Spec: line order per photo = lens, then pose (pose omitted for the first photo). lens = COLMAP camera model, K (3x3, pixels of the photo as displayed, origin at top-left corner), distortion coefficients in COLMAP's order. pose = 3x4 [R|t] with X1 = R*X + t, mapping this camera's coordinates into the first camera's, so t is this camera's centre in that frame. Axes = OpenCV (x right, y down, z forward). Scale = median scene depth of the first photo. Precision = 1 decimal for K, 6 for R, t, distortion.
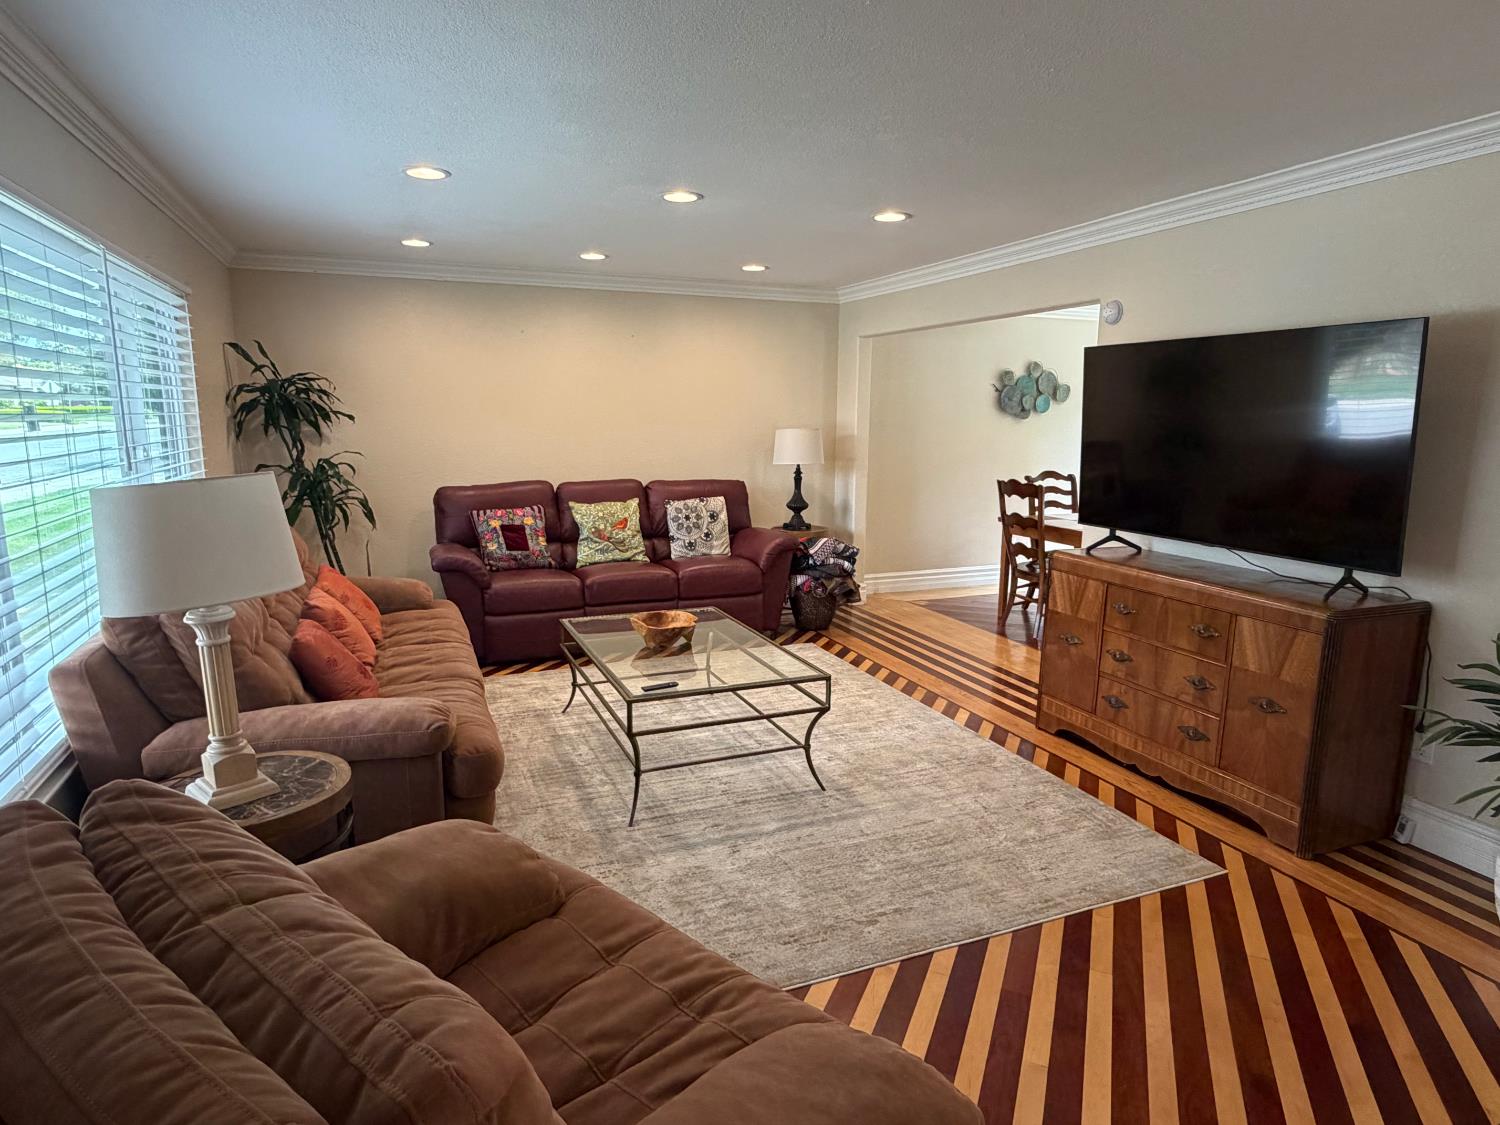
lens RADIAL K [[876.6, 0, 752.3], [0, 876.6, 562.2], [0, 0, 1]] dist [0.000006, 0.000748]
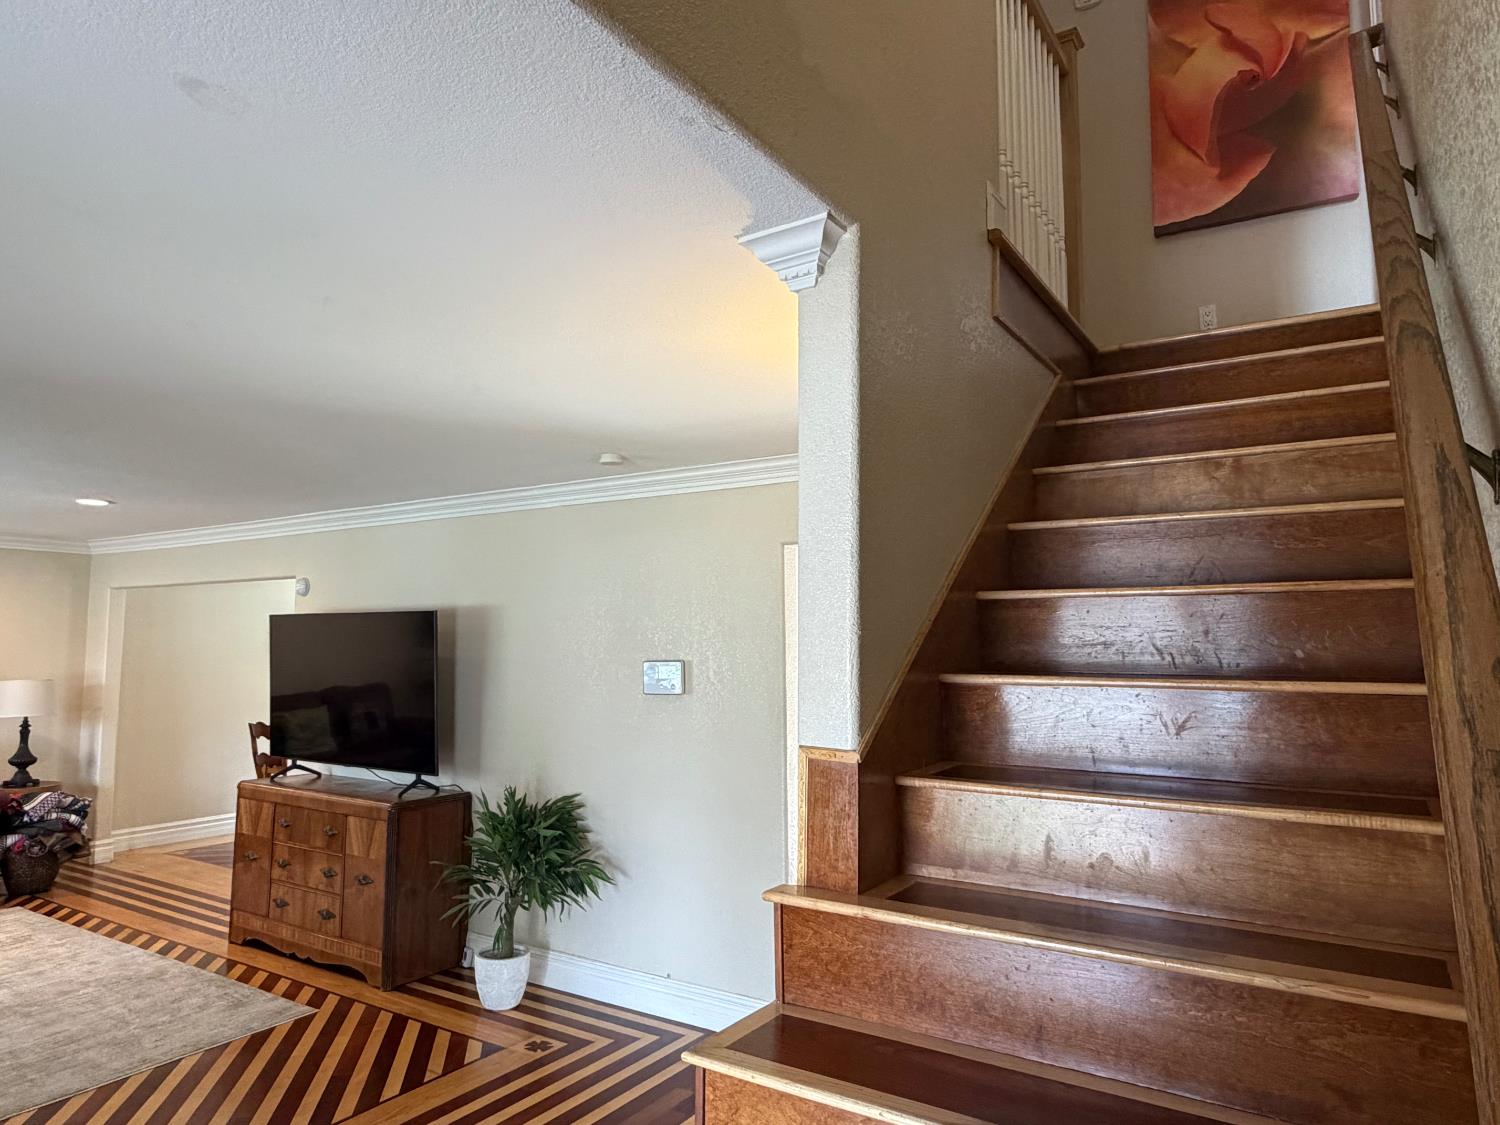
lens RADIAL K [[958.0, 0, 744.6], [0, 958.0, 563.5], [0, 0, 1]] dist [-0.000877, 0.001021]
pose [[0.821324, 0.046301, 0.568580, 0.146051], [0.099004, 0.970007, -0.222003, 0.054713], [-0.561805, 0.238628, 0.792106, -0.473921]]
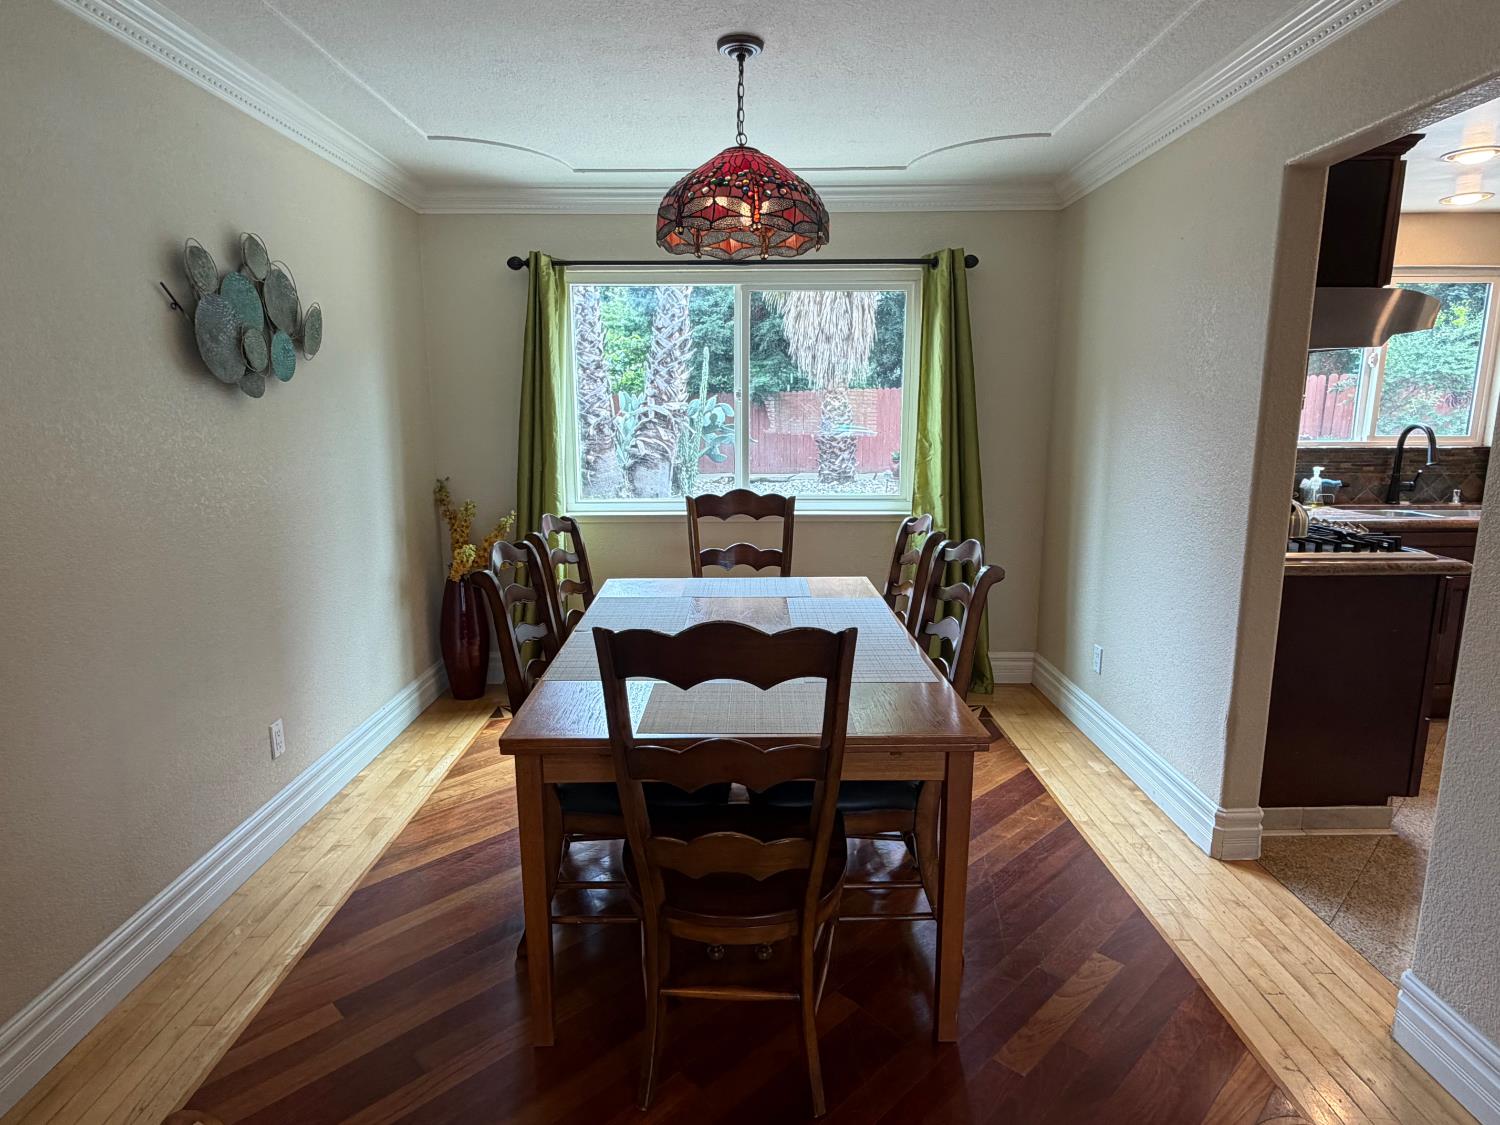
lens RADIAL K [[876.6, 0, 745.4], [0, 876.6, 561.7], [0, 0, 1]] dist [0.000006, 0.000748]
pose [[0.381667, -0.172300, 0.908099, 0.068084], [0.156574, 0.980325, 0.120197, -0.137934], [-0.910942, 0.096309, 0.401135, 0.861564]]
